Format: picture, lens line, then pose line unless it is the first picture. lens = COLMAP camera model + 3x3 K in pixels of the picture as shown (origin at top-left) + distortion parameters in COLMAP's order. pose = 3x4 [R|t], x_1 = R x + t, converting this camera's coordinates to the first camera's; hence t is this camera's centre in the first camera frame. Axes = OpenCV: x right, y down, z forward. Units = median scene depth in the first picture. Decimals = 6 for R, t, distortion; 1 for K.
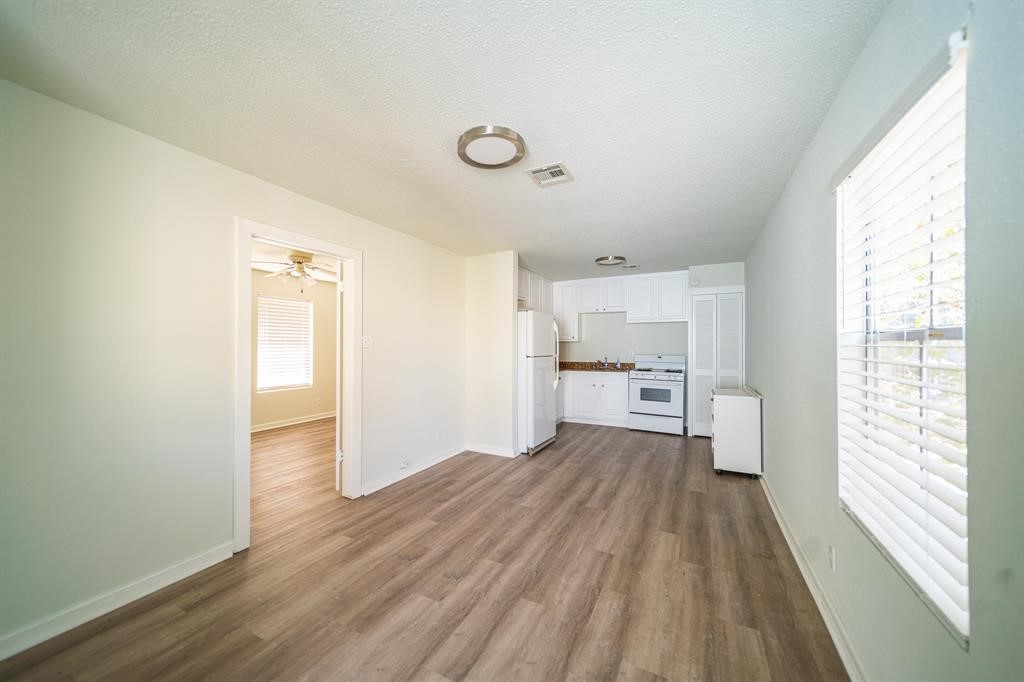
lens RADIAL K [[356.4, 0, 511.2], [0, 356.4, 343.7], [0, 0, 1]] dist [-0.000371, -0.000043]
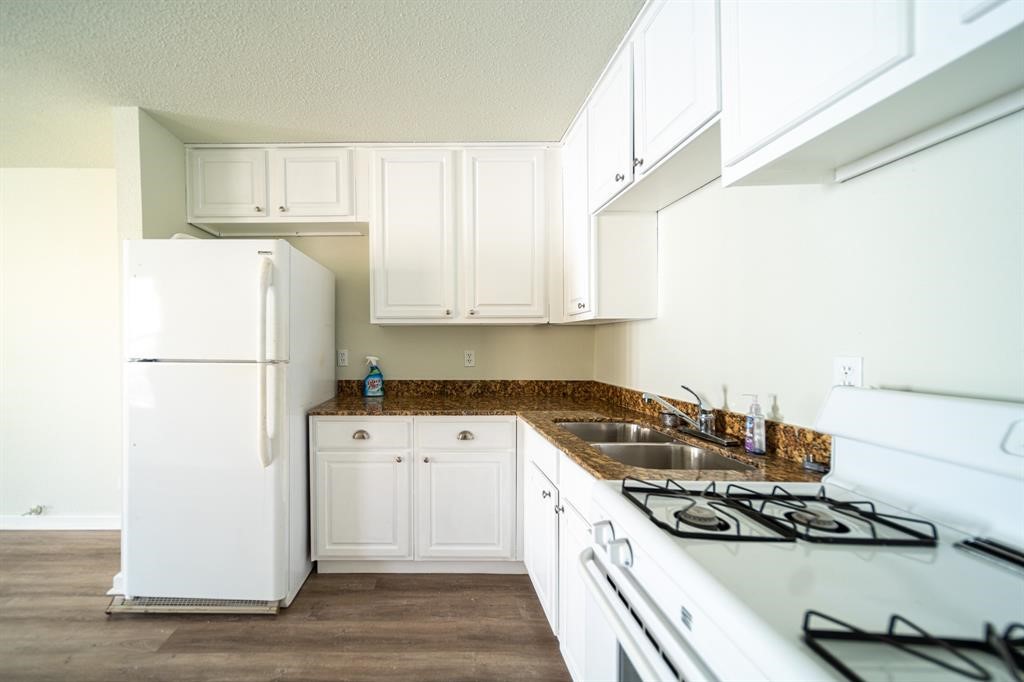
lens RADIAL K [[382.4, 0, 441.4], [0, 382.4, 349.6], [0, 0, 1]] dist [0.002060, 0.000613]
pose [[0.468971, 0.012875, -0.883120, 0.556275], [0.000221, 0.999892, 0.014695, 0.018107], [0.883214, -0.007086, 0.468917, 1.057432]]
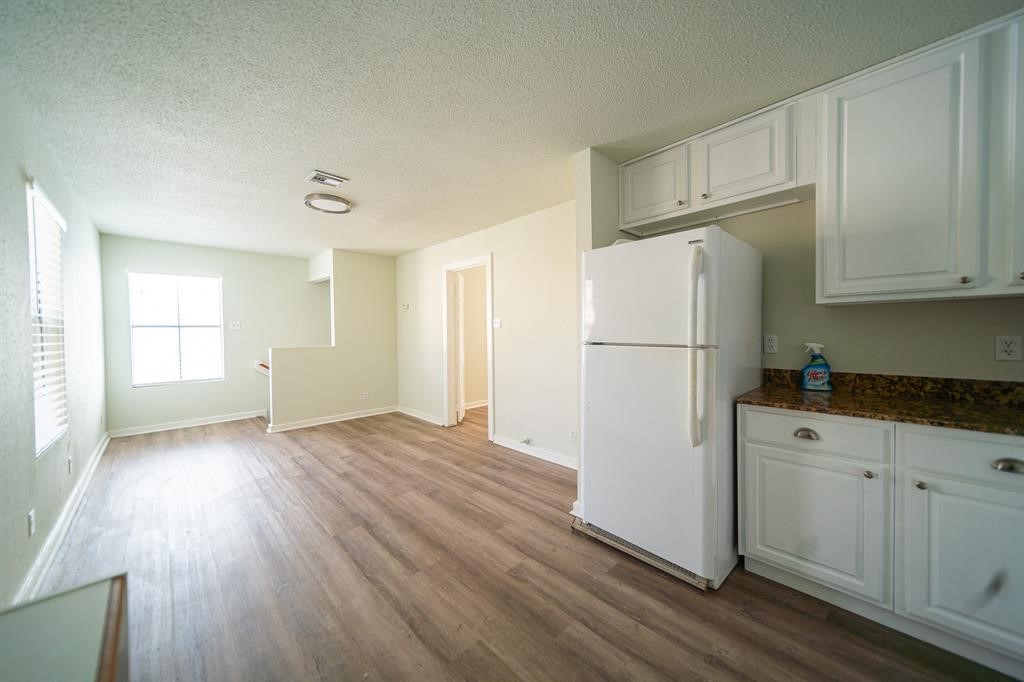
lens RADIAL K [[361.8, 0, 516.8], [0, 361.8, 340.8], [0, 0, 1]] dist [0.000594, 0.000508]
pose [[-0.306281, 0.026360, -0.951576, 0.551975], [0.012294, 0.999643, 0.023734, 0.018519], [0.951862, -0.004429, -0.306496, 1.018215]]
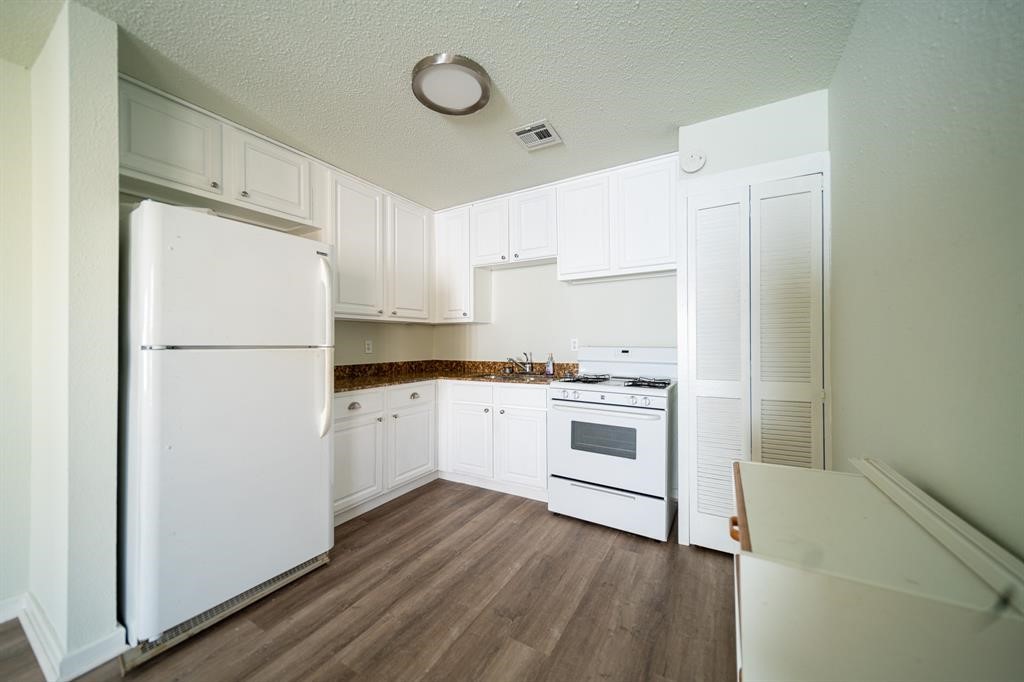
lens RADIAL K [[361.8, 0, 509.7], [0, 361.8, 342.5], [0, 0, 1]] dist [0.000594, 0.000508]
pose [[0.998845, -0.004320, -0.047864, 0.374257], [0.004382, 0.999990, 0.001178, 0.031756], [0.047859, -0.001387, 0.998853, 0.667731]]
